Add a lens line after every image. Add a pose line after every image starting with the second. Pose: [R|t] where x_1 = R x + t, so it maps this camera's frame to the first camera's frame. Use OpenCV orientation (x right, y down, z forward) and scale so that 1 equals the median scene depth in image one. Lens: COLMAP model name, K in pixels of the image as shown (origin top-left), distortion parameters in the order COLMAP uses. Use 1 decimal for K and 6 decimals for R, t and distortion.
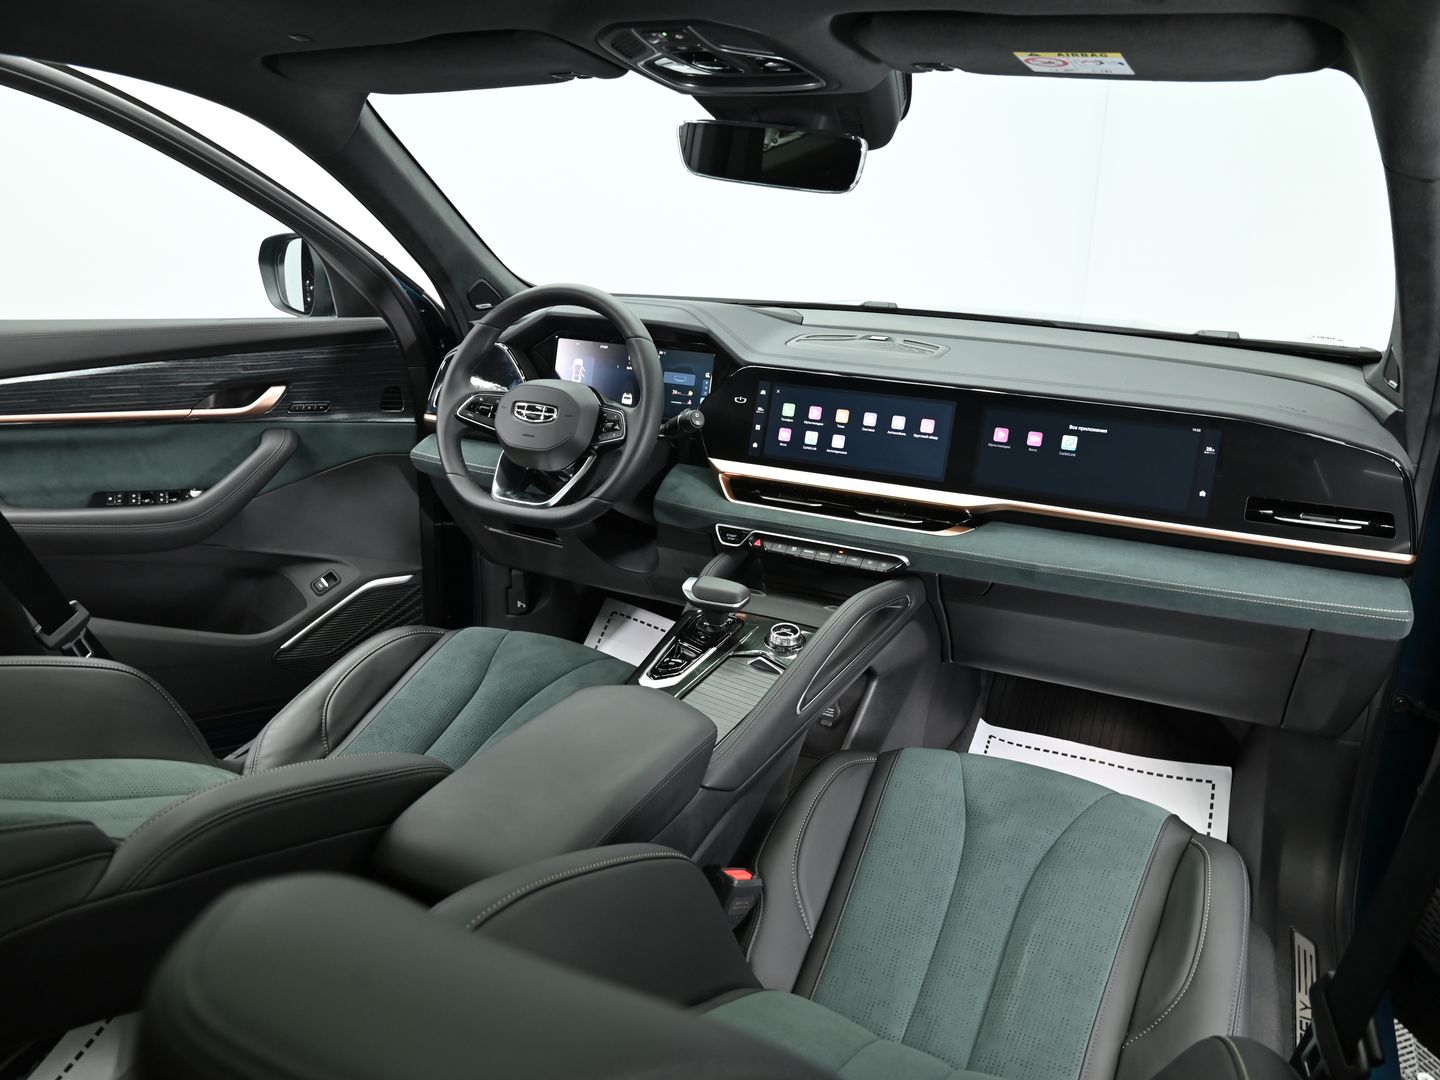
lens RADIAL K [[1064.5, 0, 720.9], [0, 1064.5, 540.3], [0, 0, 1]] dist [-0.020453, 0.002497]
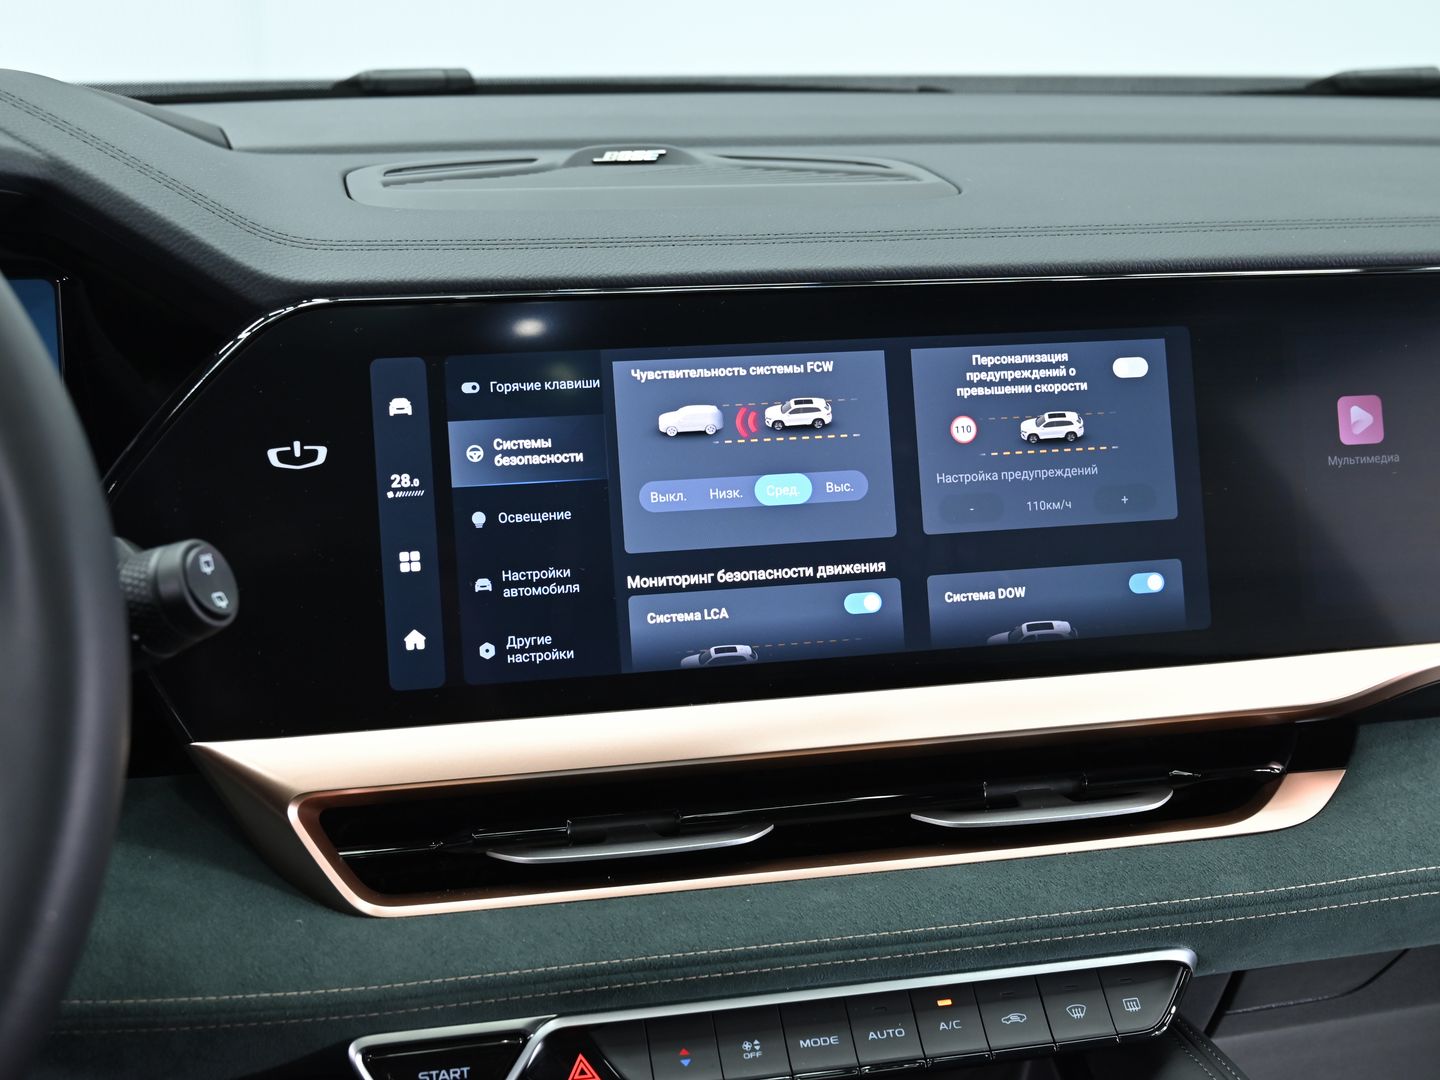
lens RADIAL K [[1890.3, 0, 711.6], [0, 1890.3, 534.5], [0, 0, 1]] dist [-0.001180, 0.000000]
pose [[0.779579, -0.188589, 0.597236, -0.153566], [0.216913, 0.975870, 0.025010, -0.107494], [-0.587542, 0.110051, 0.801675, 0.637505]]
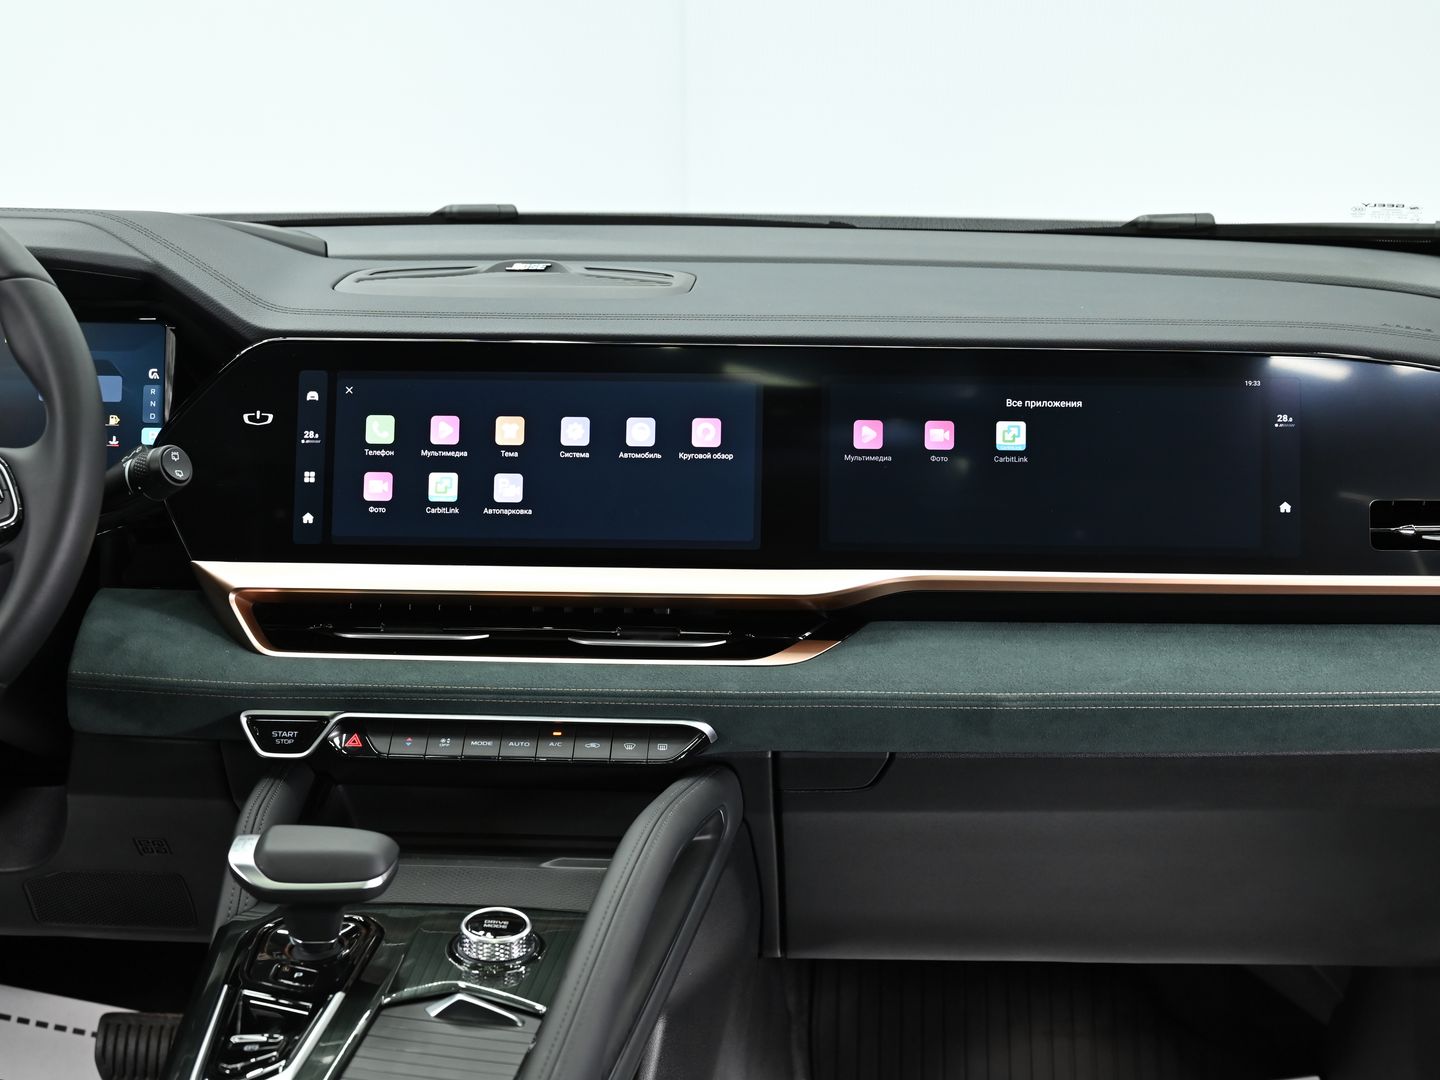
lens RADIAL K [[2226.2, 0, 729.0], [0, 2226.2, 541.7], [0, 0, 1]] dist [-0.006477, 0.000000]
pose [[0.922426, -0.097818, 0.373580, -0.146585], [0.140408, 0.986132, -0.088480, 0.022733], [-0.359744, 0.134070, 0.923369, 0.113557]]
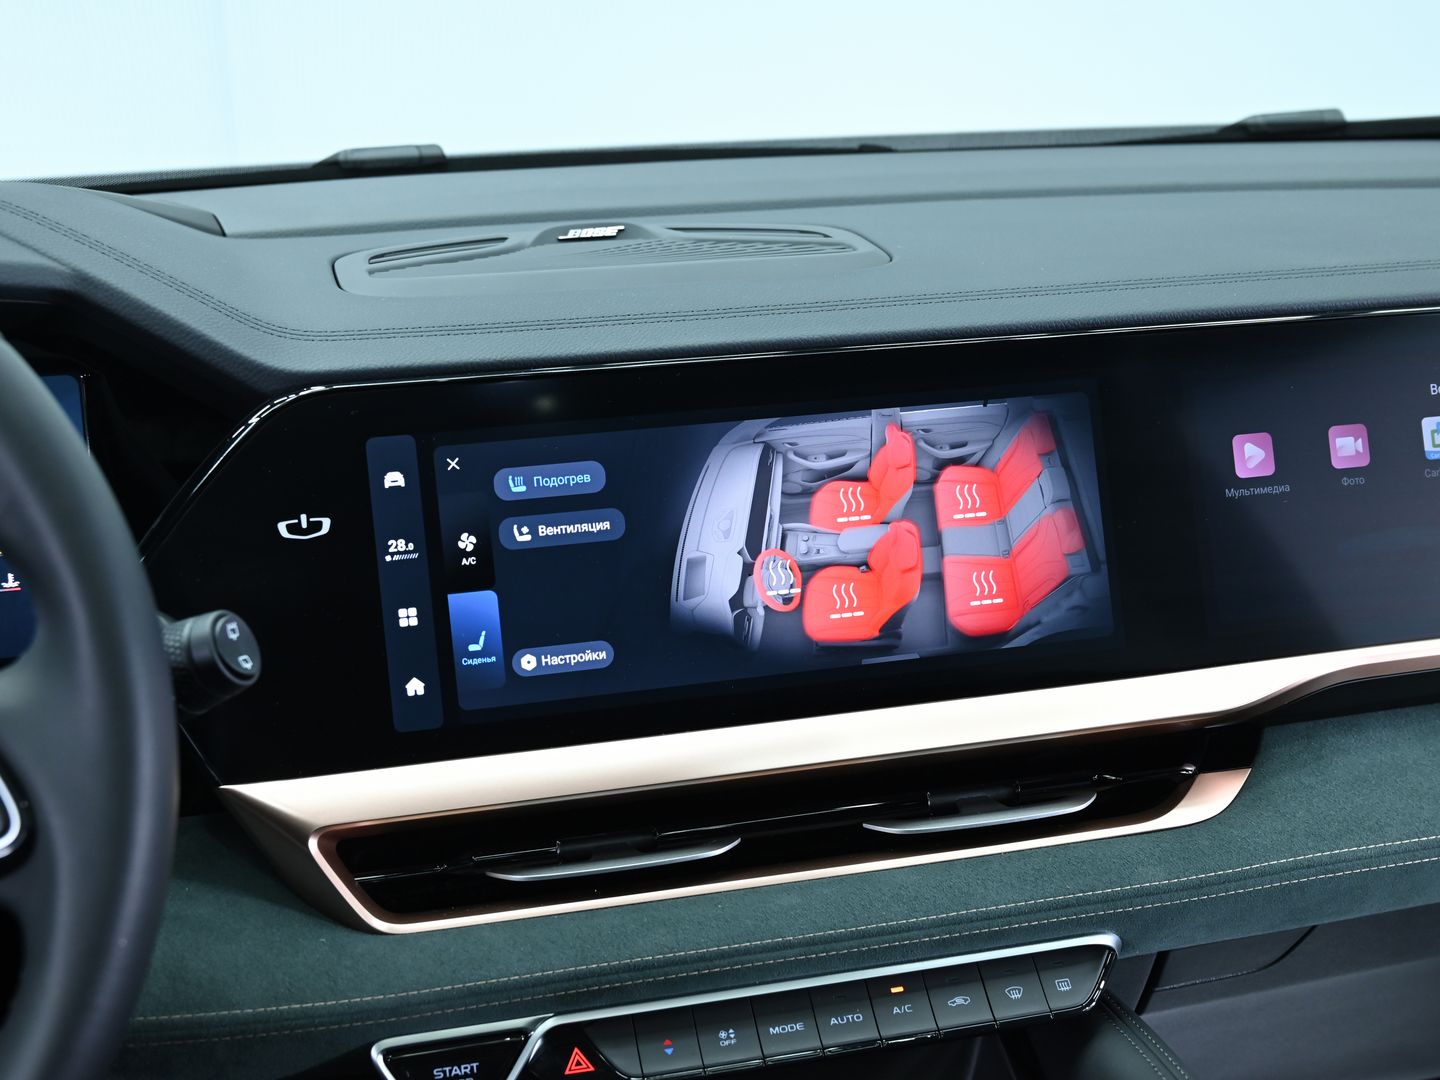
lens RADIAL K [[1890.3, 0, 720.9], [0, 1890.3, 551.3], [0, 0, 1]] dist [-0.001180, 0.000000]
pose [[0.763363, -0.219695, 0.607463, -0.178431], [0.252449, 0.967064, 0.032510, -0.116714], [-0.594598, 0.128537, 0.793682, 0.593162]]
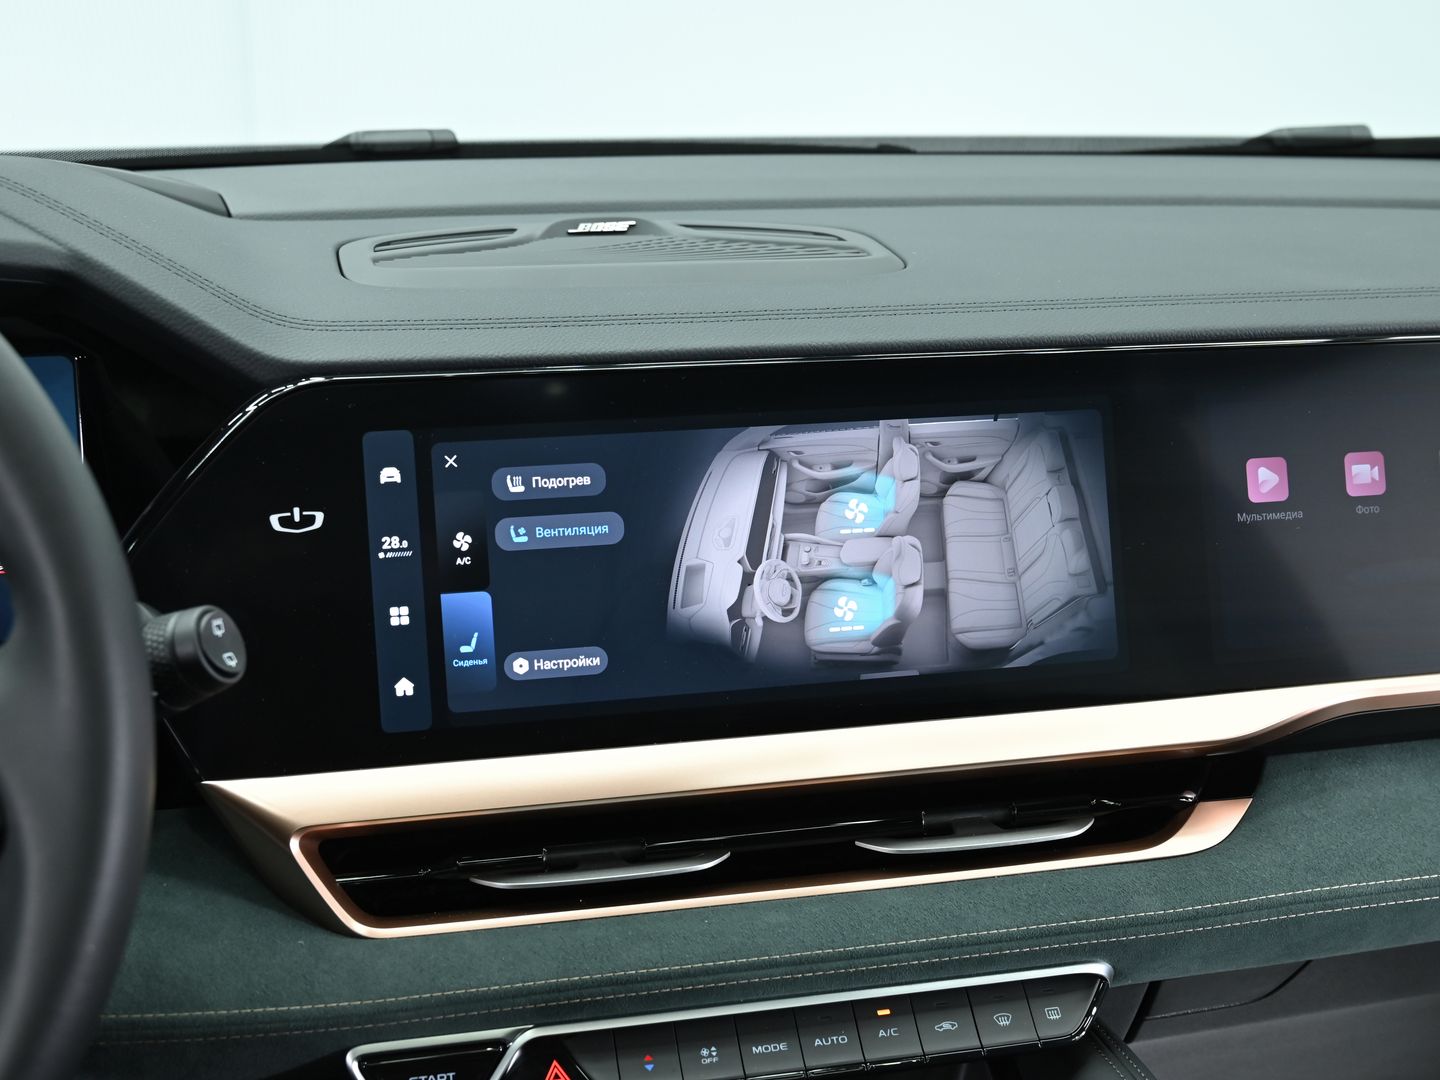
lens RADIAL K [[1890.3, 0, 721.1], [0, 1890.3, 557.7], [0, 0, 1]] dist [-0.001180, 0.000000]
pose [[0.772705, -0.198345, 0.602981, -0.170918], [0.217666, 0.975127, 0.041824, -0.121111], [-0.596279, 0.098931, 0.796658, 0.598642]]
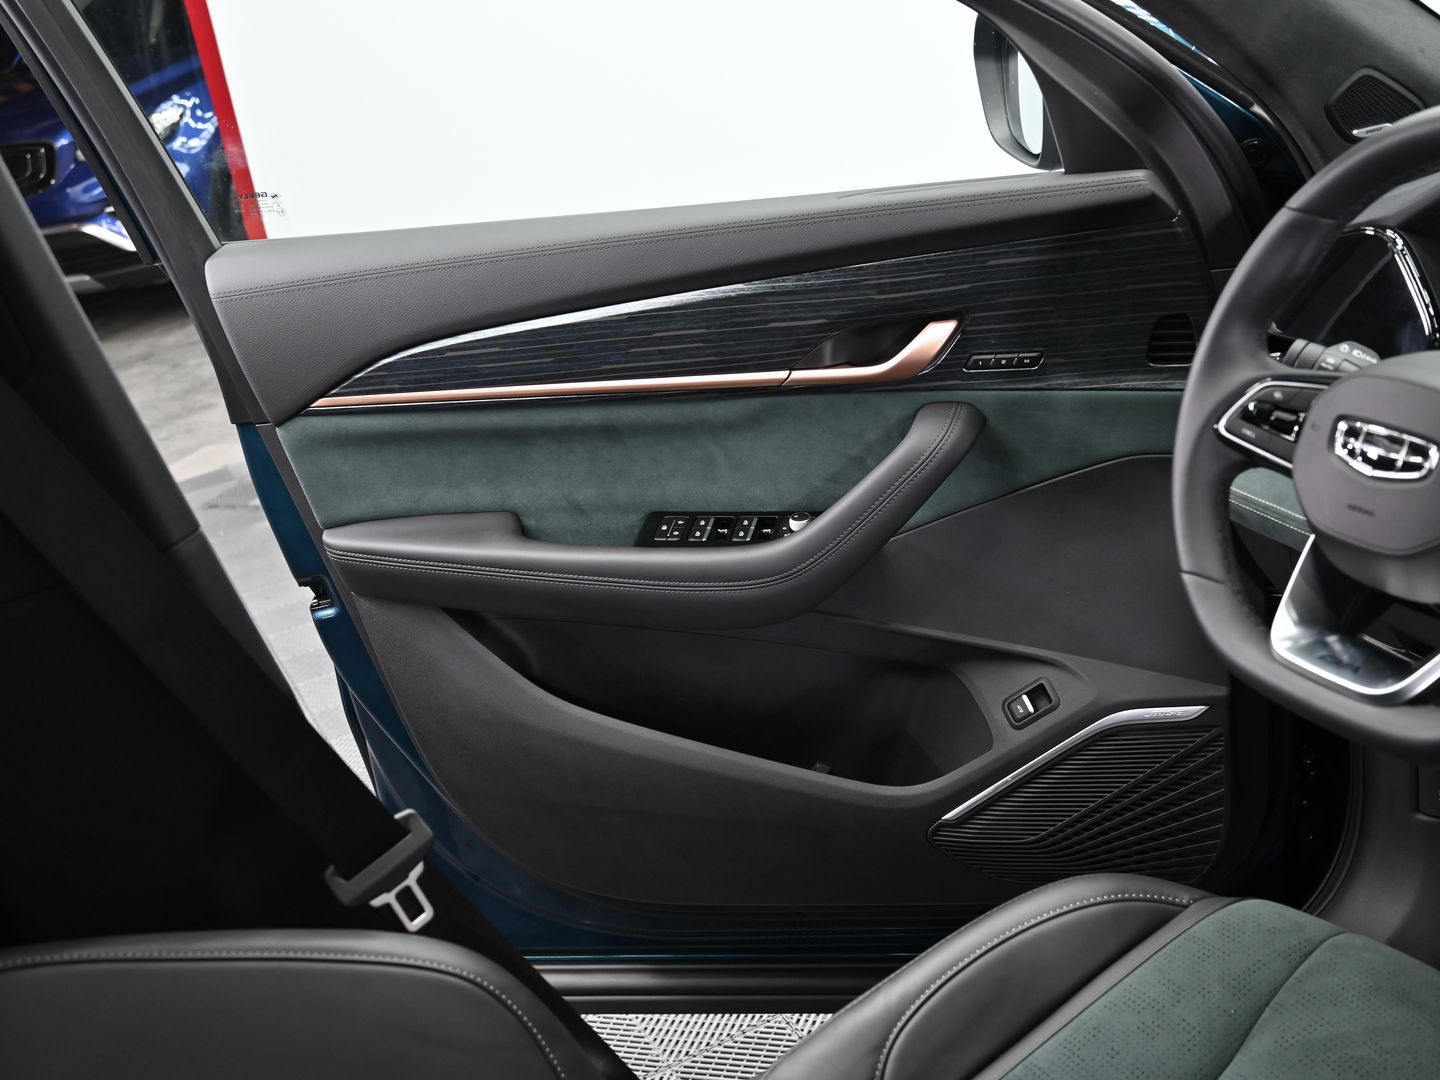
lens RADIAL K [[1731.4, 0, 718.3], [0, 1731.4, 545.3], [0, 0, 1]] dist [-0.012752, 0.000000]
pose [[0.753811, 0.091032, -0.650755, 0.051928], [-0.036734, 0.994646, 0.096587, -0.132385], [0.656063, -0.048904, 0.753120, 0.353601]]
